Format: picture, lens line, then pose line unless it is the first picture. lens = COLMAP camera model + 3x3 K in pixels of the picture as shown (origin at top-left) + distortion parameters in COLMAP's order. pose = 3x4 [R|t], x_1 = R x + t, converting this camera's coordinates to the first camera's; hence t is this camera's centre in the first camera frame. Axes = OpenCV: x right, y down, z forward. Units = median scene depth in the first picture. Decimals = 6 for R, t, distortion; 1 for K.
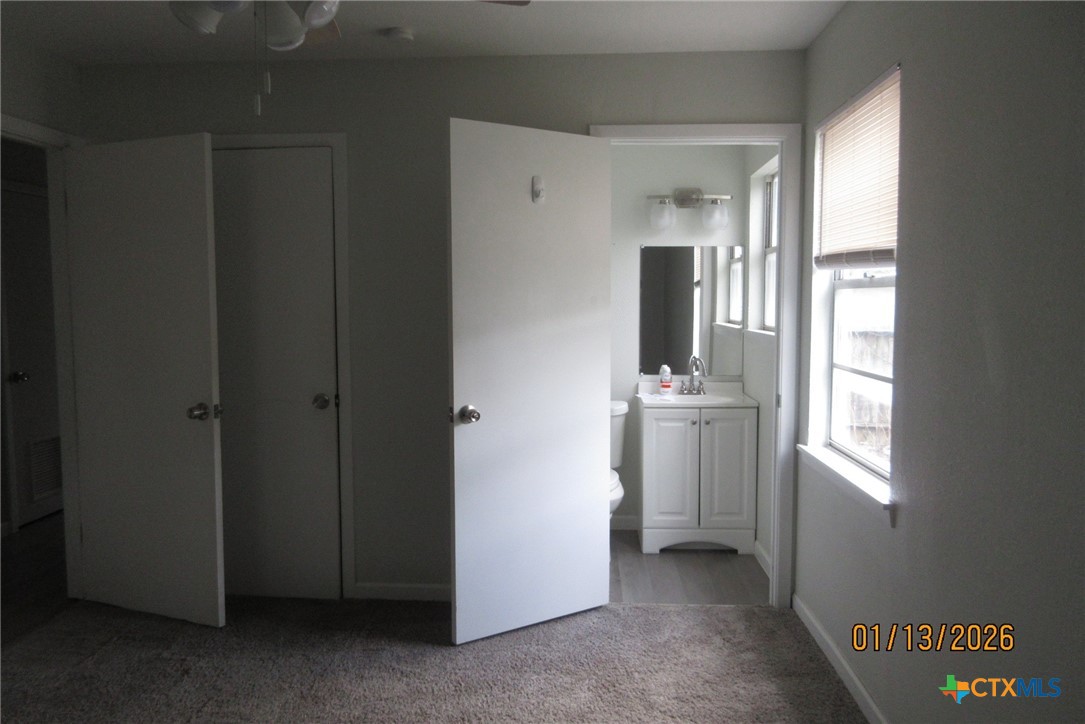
lens RADIAL K [[806.5, 0, 539.1], [0, 806.5, 358.3], [0, 0, 1]] dist [-0.003752, 0.009687]
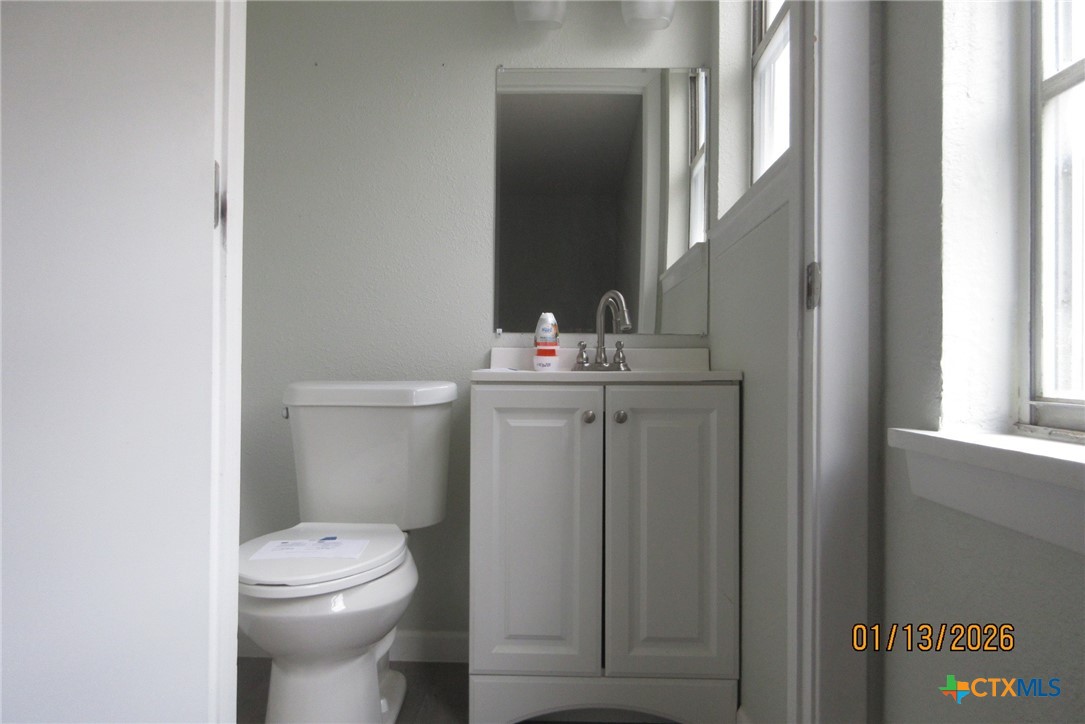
lens RADIAL K [[806.5, 0, 539.1], [0, 806.5, 358.3], [0, 0, 1]] dist [-0.003752, 0.009687]
pose [[0.999763, 0.011274, 0.018632, 0.156155], [-0.009690, 0.996500, -0.083025, 0.082754], [-0.019503, 0.082825, 0.996373, 0.574014]]
